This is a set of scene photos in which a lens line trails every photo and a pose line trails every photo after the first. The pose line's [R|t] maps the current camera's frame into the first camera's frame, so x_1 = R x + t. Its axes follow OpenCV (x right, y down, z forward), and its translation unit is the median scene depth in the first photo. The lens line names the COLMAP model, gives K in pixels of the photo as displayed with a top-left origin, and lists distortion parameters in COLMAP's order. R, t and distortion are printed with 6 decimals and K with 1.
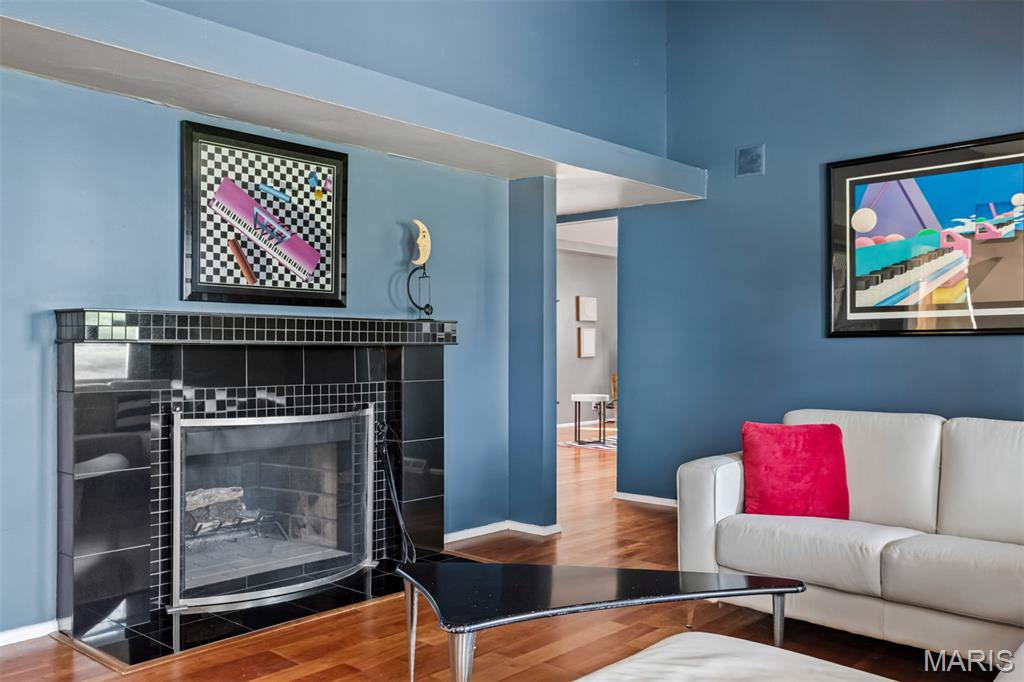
lens RADIAL K [[911.8, 0, 510.0], [0, 911.8, 343.7], [0, 0, 1]] dist [0.020119, 0.005396]
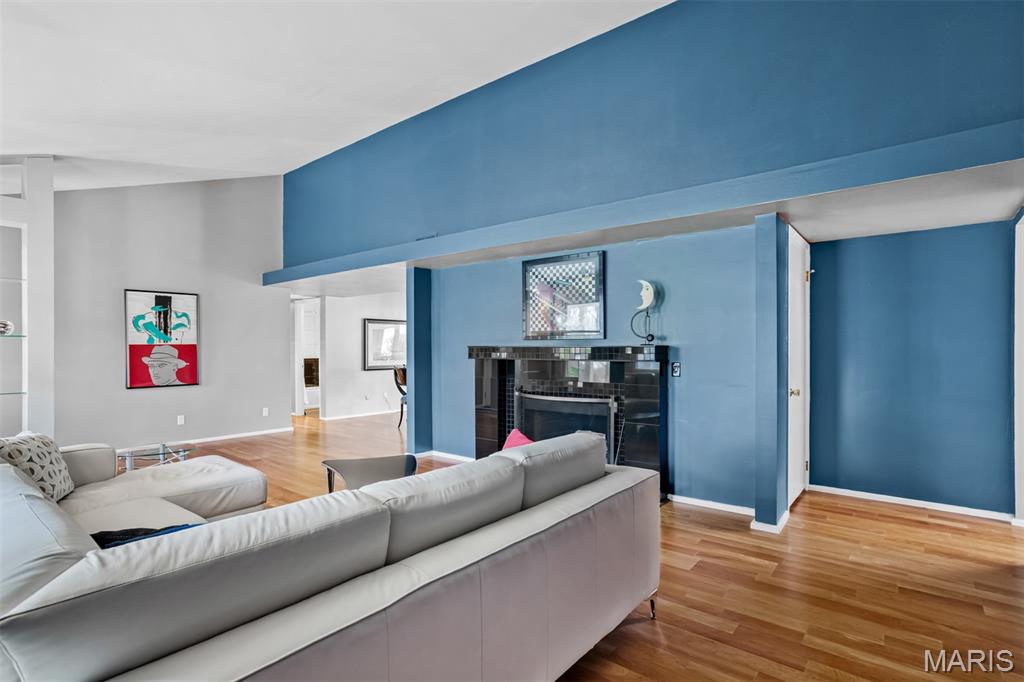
lens RADIAL K [[503.6, 0, 511.1], [0, 503.6, 346.1], [0, 0, 1]] dist [-0.023267, 0.012709]
pose [[0.069444, -0.016614, -0.997447, 0.800919], [0.000079, 0.999861, -0.016649, -0.010967], [0.997586, 0.001077, 0.069436, 0.802511]]
